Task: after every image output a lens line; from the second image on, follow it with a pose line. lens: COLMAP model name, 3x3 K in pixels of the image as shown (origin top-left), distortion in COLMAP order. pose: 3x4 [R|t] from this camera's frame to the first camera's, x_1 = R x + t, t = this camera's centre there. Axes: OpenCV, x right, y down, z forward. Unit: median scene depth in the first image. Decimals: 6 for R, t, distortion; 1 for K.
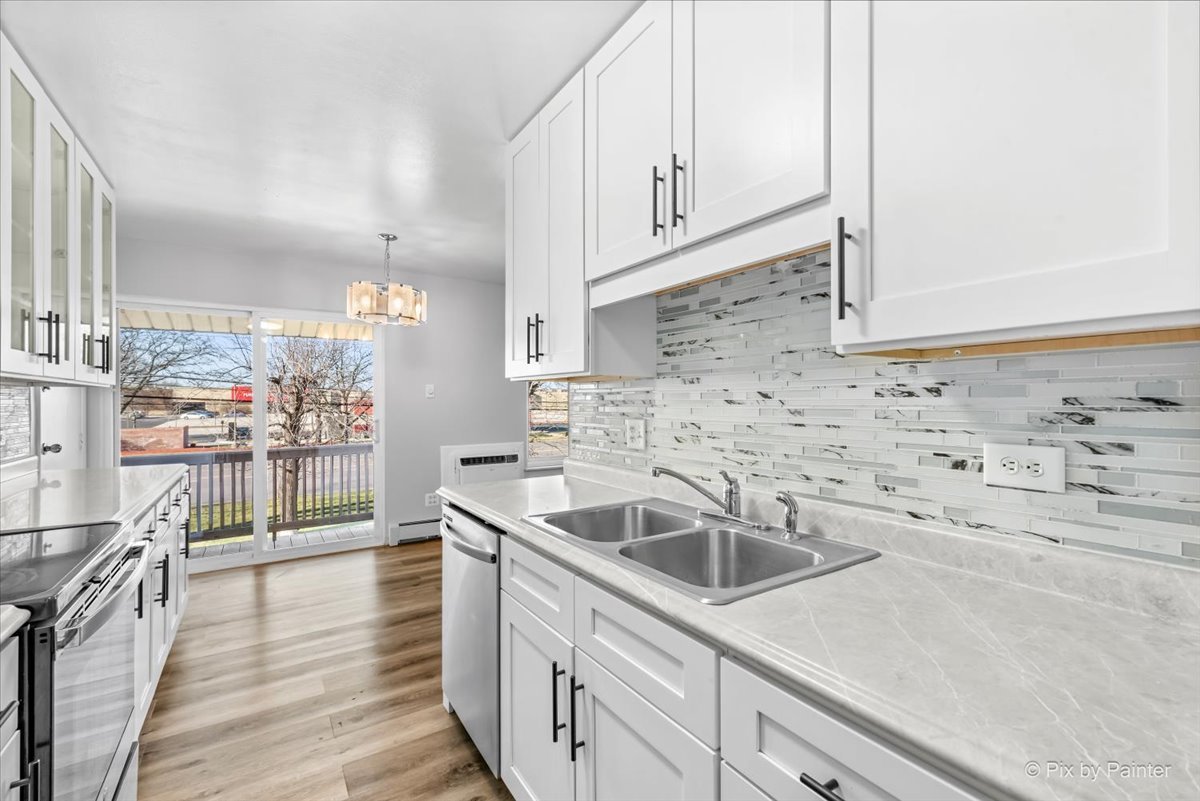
lens RADIAL K [[513.8, 0, 600.0], [0, 513.8, 400.5], [0, 0, 1]] dist [0.025280, -0.011764]
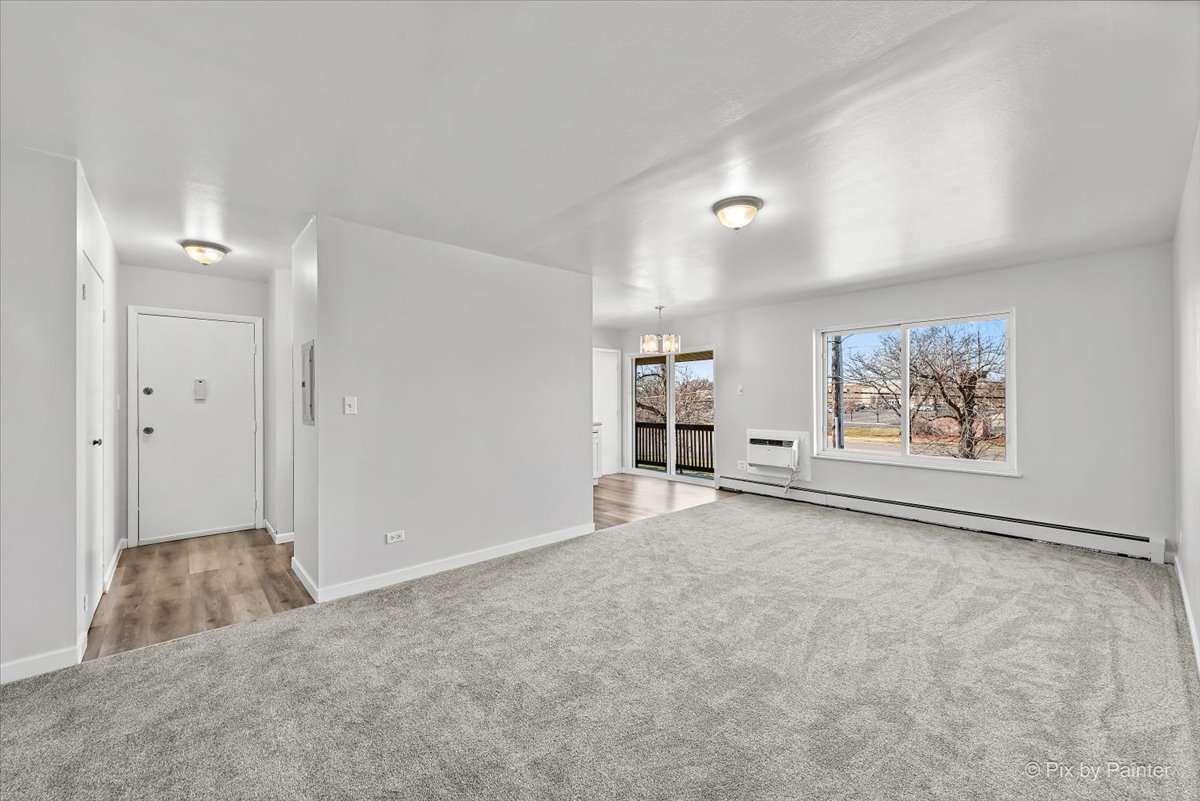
lens RADIAL K [[473.4, 0, 602.7], [0, 473.4, 394.6], [0, 0, 1]] dist [0.017679, -0.005462]
pose [[0.146790, -0.007301, -0.989141, 1.210860], [0.006801, 0.999957, -0.006372, 0.000779], [0.989144, -0.005792, 0.146833, 0.552414]]
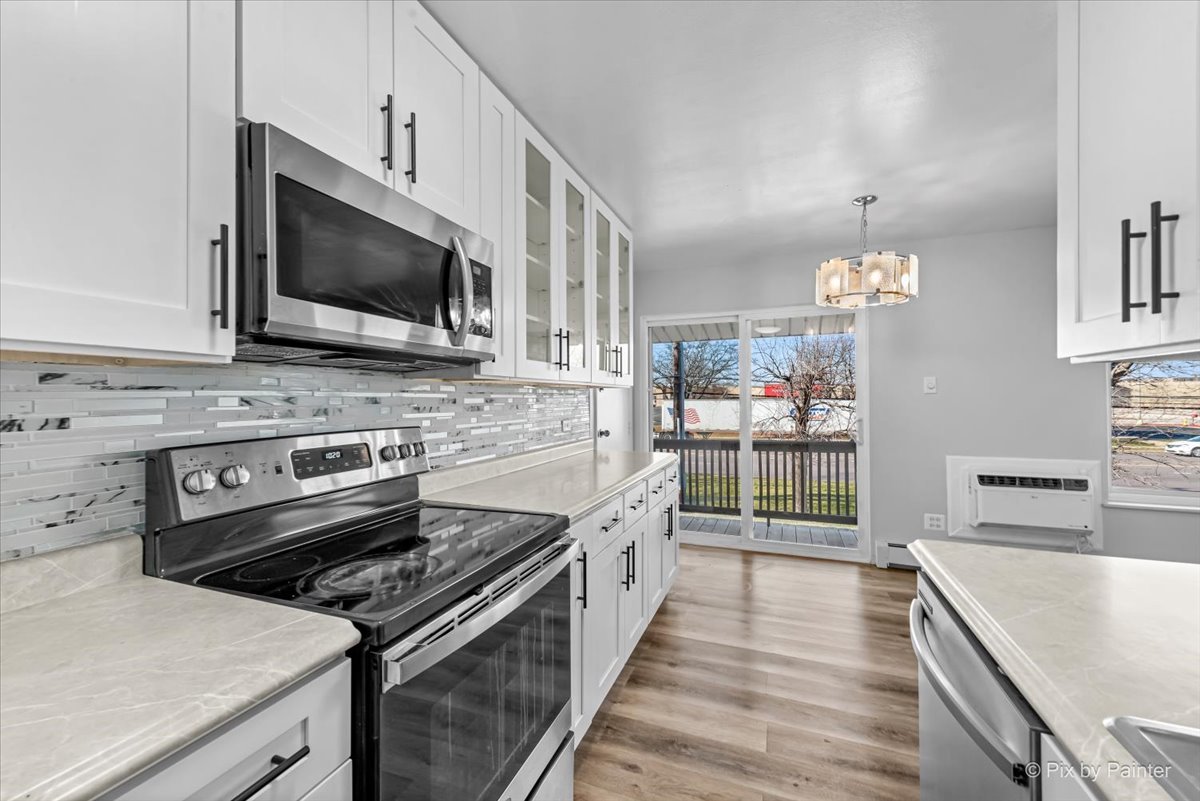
lens RADIAL K [[473.4, 0, 602.7], [0, 473.4, 394.6], [0, 0, 1]] dist [0.017679, -0.005462]
pose [[0.583947, -0.004964, -0.811777, -0.036637], [0.004230, 0.999986, -0.003072, -0.004149], [0.811781, -0.001640, 0.583960, 0.210283]]
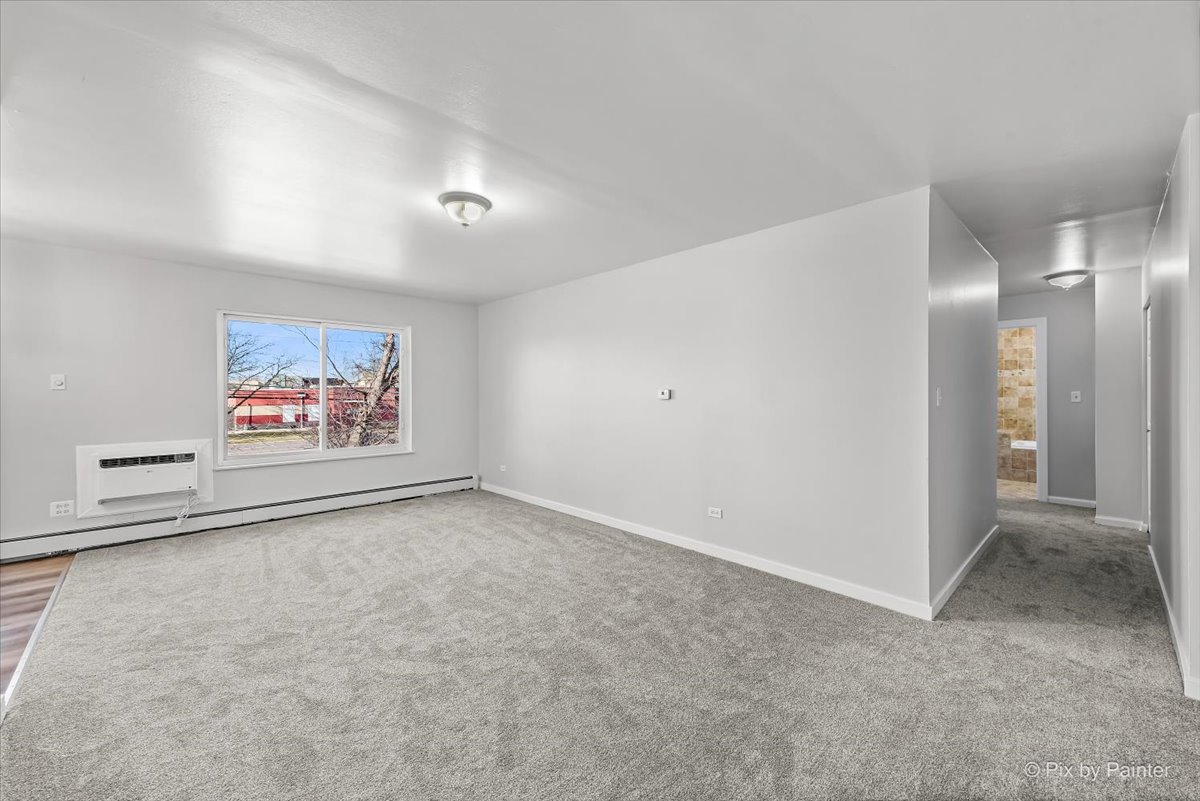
lens RADIAL K [[473.4, 0, 602.7], [0, 473.4, 394.6], [0, 0, 1]] dist [0.017679, -0.005462]
pose [[0.983019, -0.000767, 0.183500, 0.535180], [-0.000817, 0.999963, 0.008558, -0.005900], [-0.183500, -0.008562, 0.982982, 0.071291]]
